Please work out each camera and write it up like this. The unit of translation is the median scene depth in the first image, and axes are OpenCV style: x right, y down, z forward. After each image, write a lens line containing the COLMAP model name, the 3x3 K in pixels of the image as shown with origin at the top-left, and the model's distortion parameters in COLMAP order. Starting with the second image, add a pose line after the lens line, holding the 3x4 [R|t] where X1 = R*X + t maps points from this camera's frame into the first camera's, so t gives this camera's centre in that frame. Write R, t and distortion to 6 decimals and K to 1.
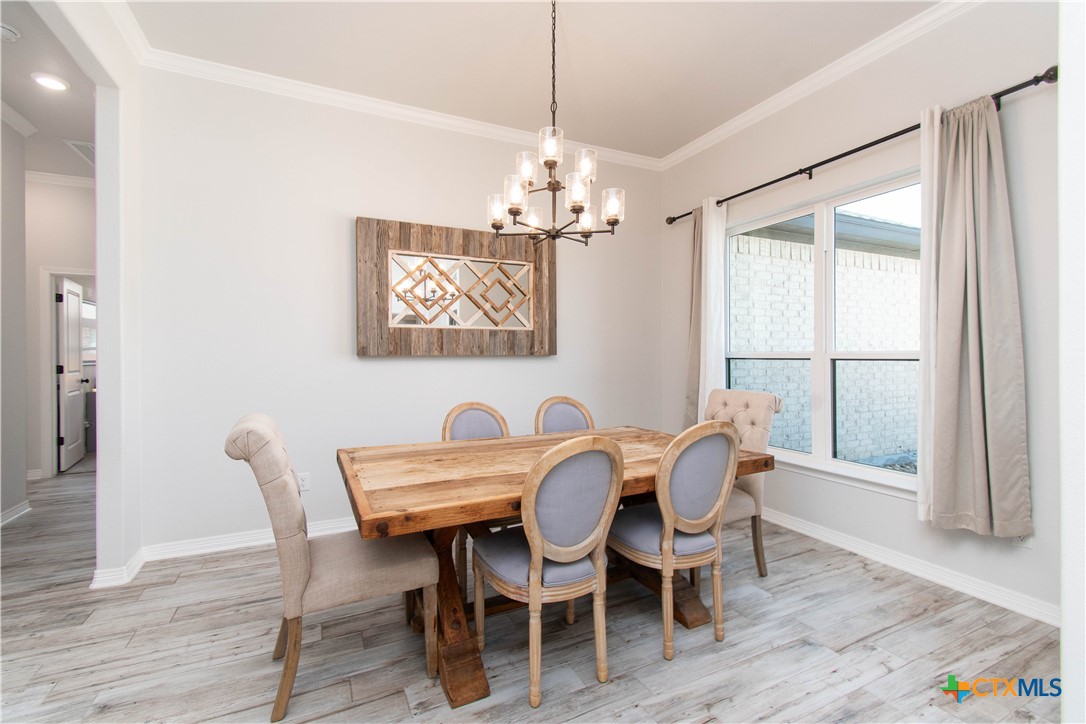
lens RADIAL K [[483.4, 0, 542.1], [0, 483.4, 353.5], [0, 0, 1]] dist [0.001993, -0.001636]
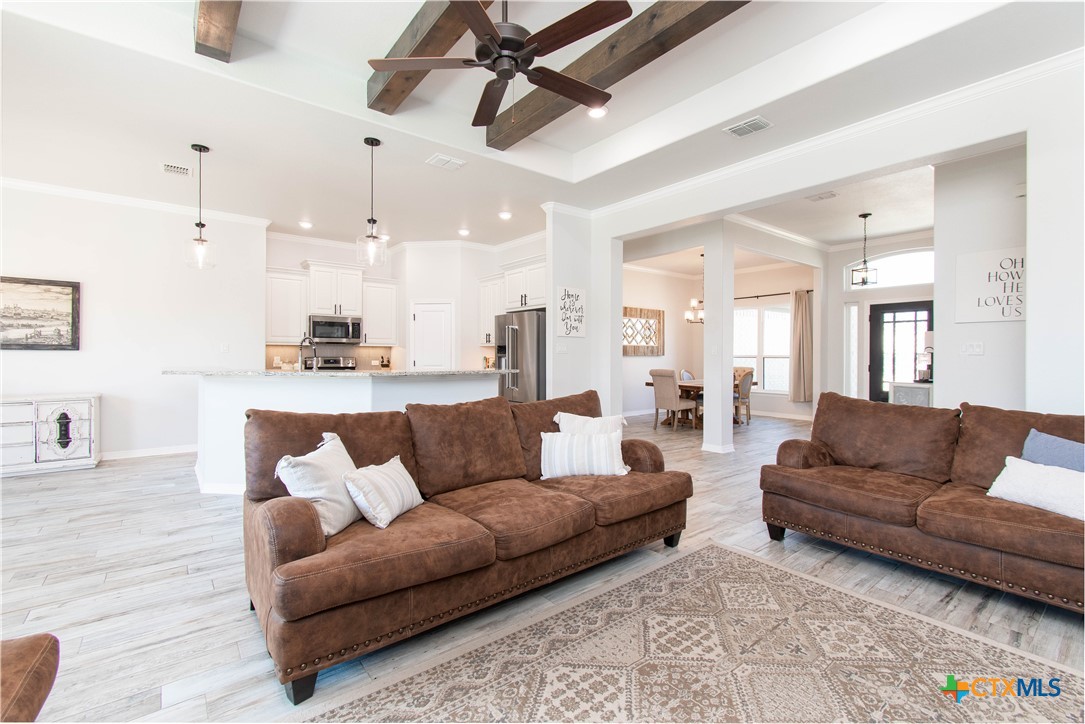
lens RADIAL K [[483.0, 0, 540.9], [0, 483.0, 357.0], [0, 0, 1]] dist [0.001993, -0.001636]
pose [[0.975176, 0.009912, 0.221211, -1.910558], [-0.010472, 0.999944, 0.001360, 0.021465], [-0.221185, -0.003643, 0.975225, -2.201677]]
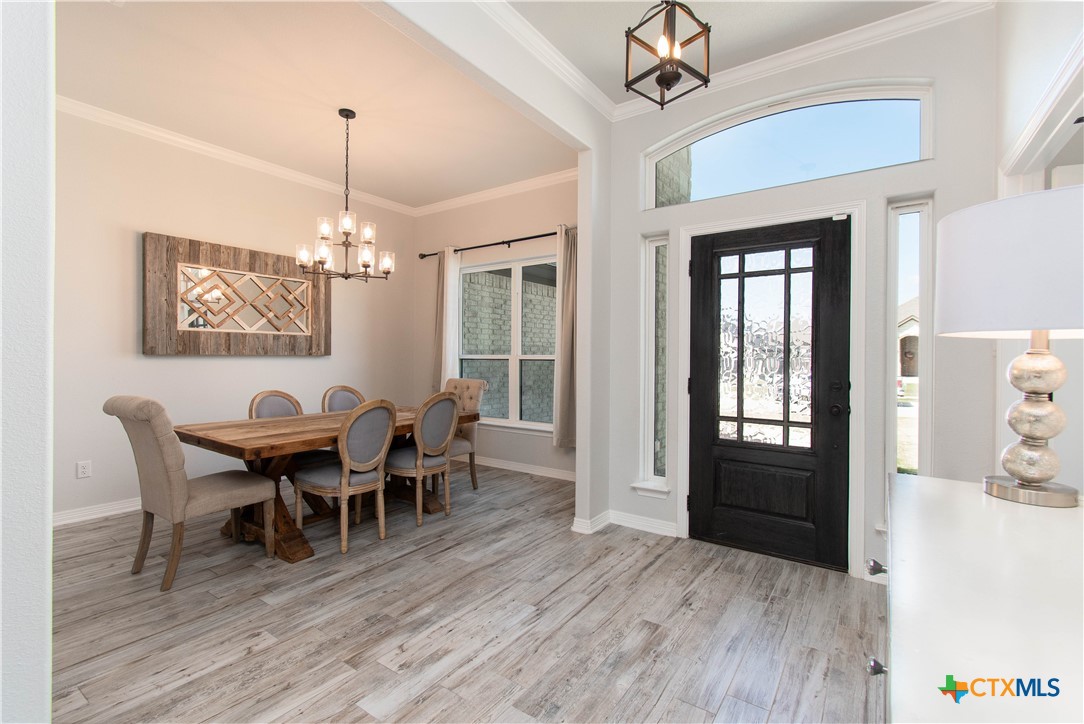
lens RADIAL K [[477.8, 0, 544.2], [0, 477.8, 356.5], [0, 0, 1]] dist [0.004205, 0.000961]
pose [[0.870081, 0.008472, 0.492835, -0.164649], [-0.009607, 0.999954, -0.000230, 0.001181], [-0.492815, -0.004535, 0.870122, -0.586465]]
